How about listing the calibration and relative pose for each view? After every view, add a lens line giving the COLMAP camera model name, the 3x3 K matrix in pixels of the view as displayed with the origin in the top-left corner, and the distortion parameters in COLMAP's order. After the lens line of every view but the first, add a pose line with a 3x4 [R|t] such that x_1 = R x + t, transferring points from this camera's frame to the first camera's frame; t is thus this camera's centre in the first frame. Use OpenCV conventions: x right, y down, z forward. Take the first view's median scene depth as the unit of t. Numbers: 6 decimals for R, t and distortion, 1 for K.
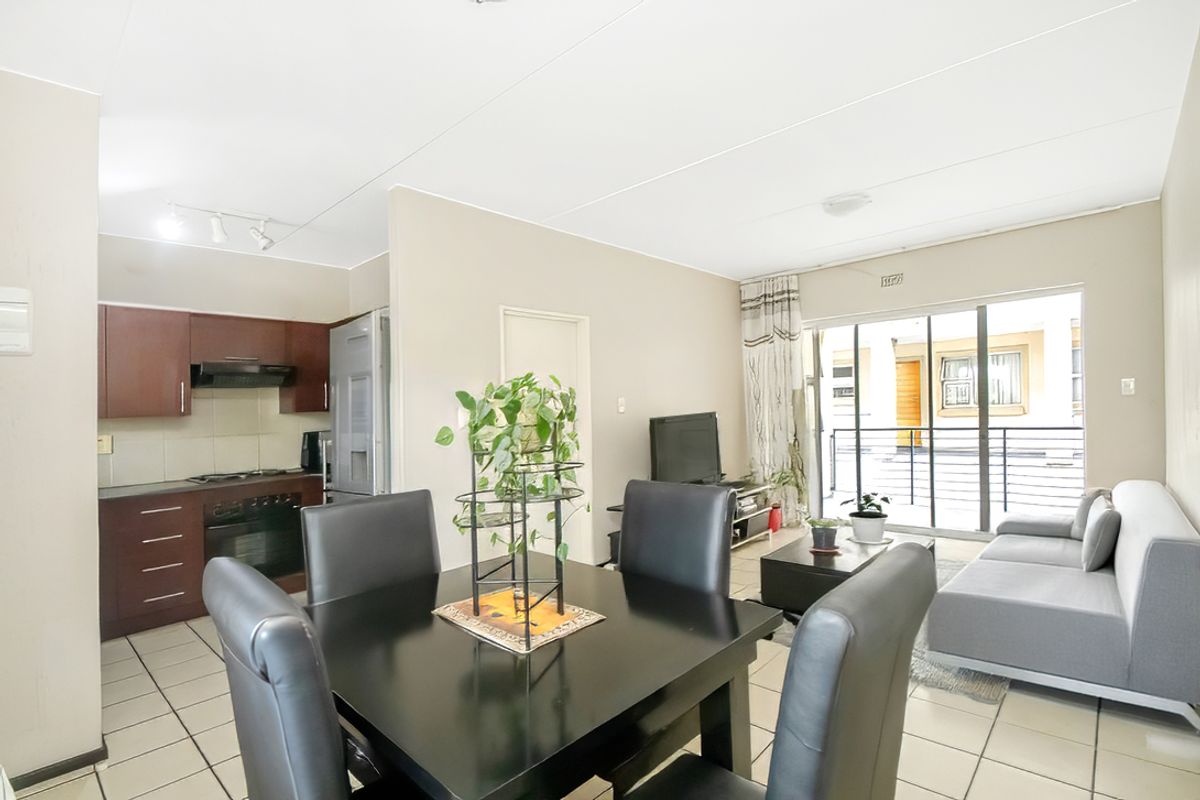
lens RADIAL K [[562.3, 0, 595.7], [0, 562.3, 403.8], [0, 0, 1]] dist [0.004266, -0.002720]
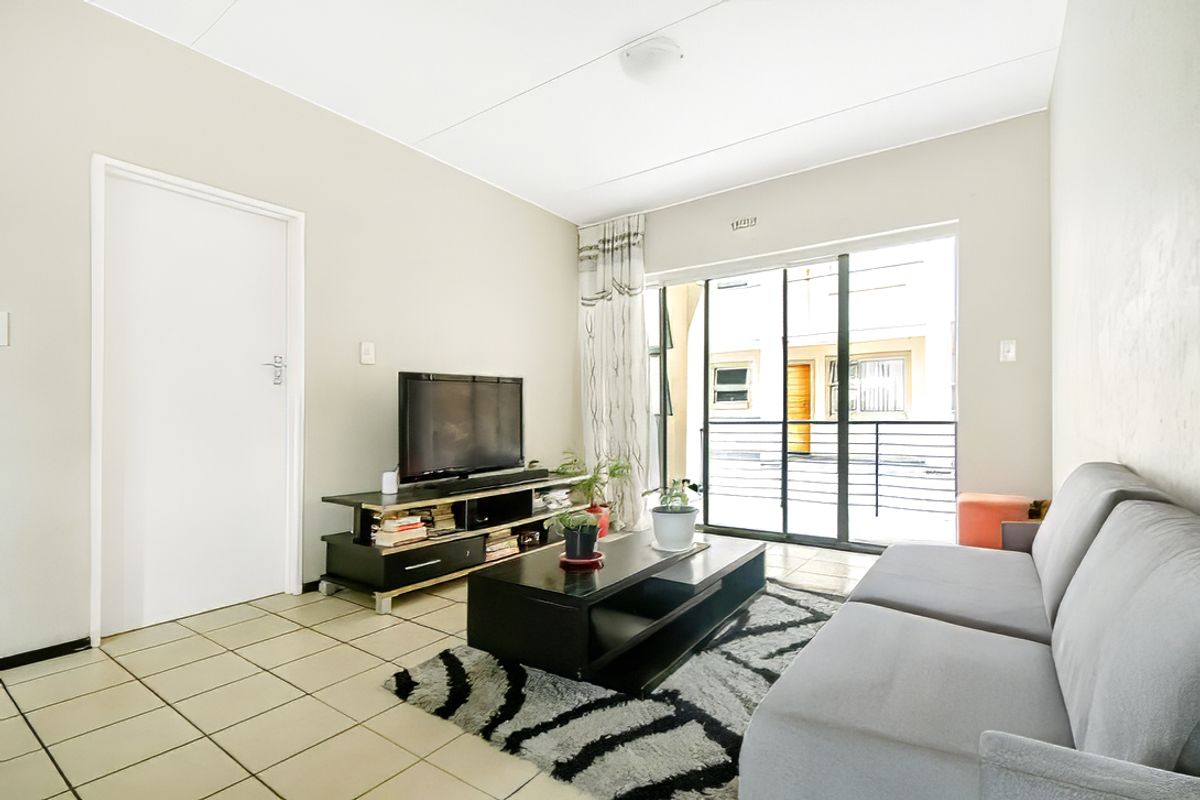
lens RADIAL K [[562.3, 0, 602.1], [0, 562.3, 401.5], [0, 0, 1]] dist [0.004266, -0.002720]
pose [[0.988648, 0.041408, 0.144429, 0.198541], [-0.038798, 0.999030, -0.020847, 0.054852], [-0.145152, 0.015006, 0.989296, 0.217275]]
